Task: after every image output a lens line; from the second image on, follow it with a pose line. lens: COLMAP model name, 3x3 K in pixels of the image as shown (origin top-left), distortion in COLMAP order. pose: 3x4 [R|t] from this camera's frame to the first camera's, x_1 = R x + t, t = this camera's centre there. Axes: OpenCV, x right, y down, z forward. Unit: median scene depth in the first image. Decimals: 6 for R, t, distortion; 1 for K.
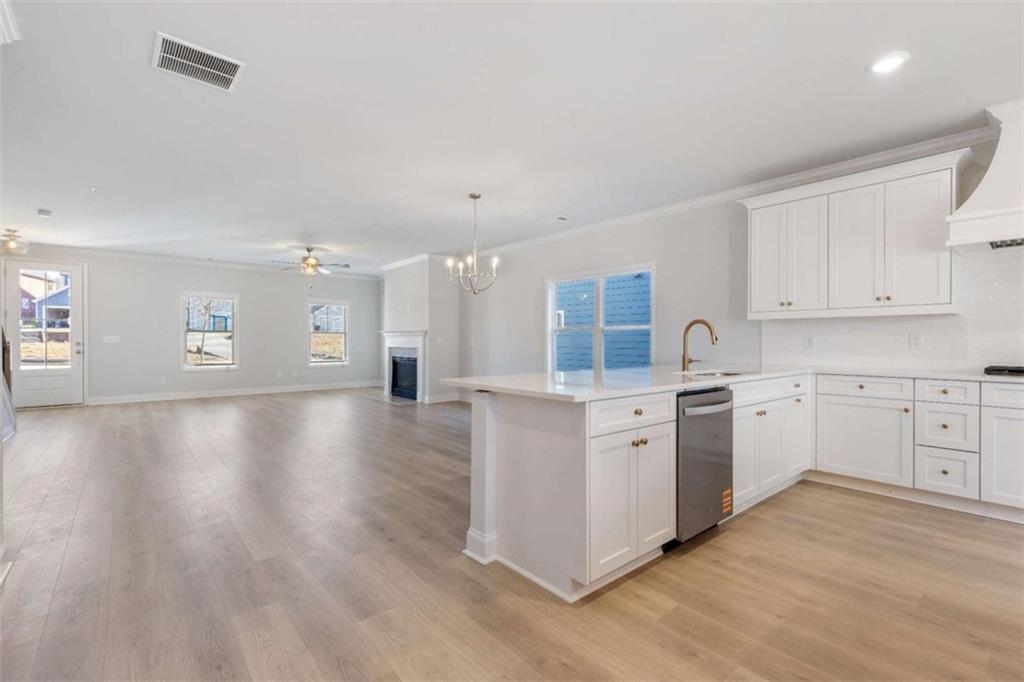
lens RADIAL K [[457.5, 0, 516.2], [0, 457.5, 341.9], [0, 0, 1]] dist [0.008731, -0.003346]
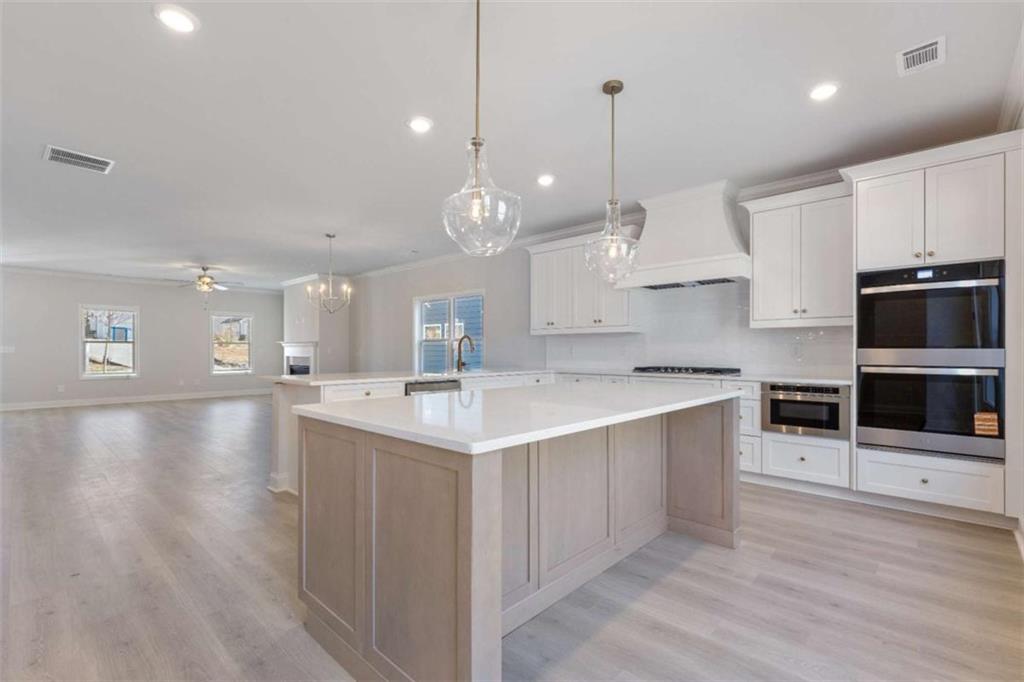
lens RADIAL K [[457.5, 0, 512.3], [0, 457.5, 348.1], [0, 0, 1]] dist [0.008731, -0.003346]
pose [[0.993416, -0.001124, 0.114554, 0.160043], [0.001975, 0.999971, -0.007313, 0.000879], [-0.114542, 0.007491, 0.993390, -0.190444]]
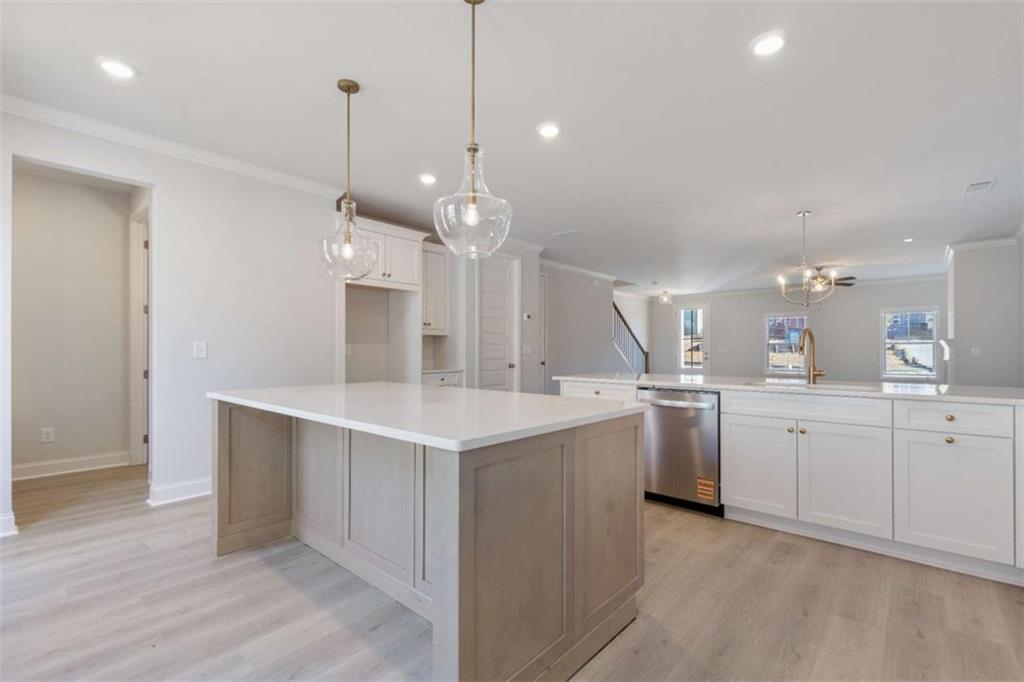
lens RADIAL K [[457.5, 0, 521.1], [0, 457.5, 350.6], [0, 0, 1]] dist [0.008731, -0.003346]
pose [[0.153040, 0.000238, -0.988220, 0.516123], [-0.004172, 0.999991, -0.000405, -0.001020], [0.988211, 0.004185, 0.153040, 0.120757]]
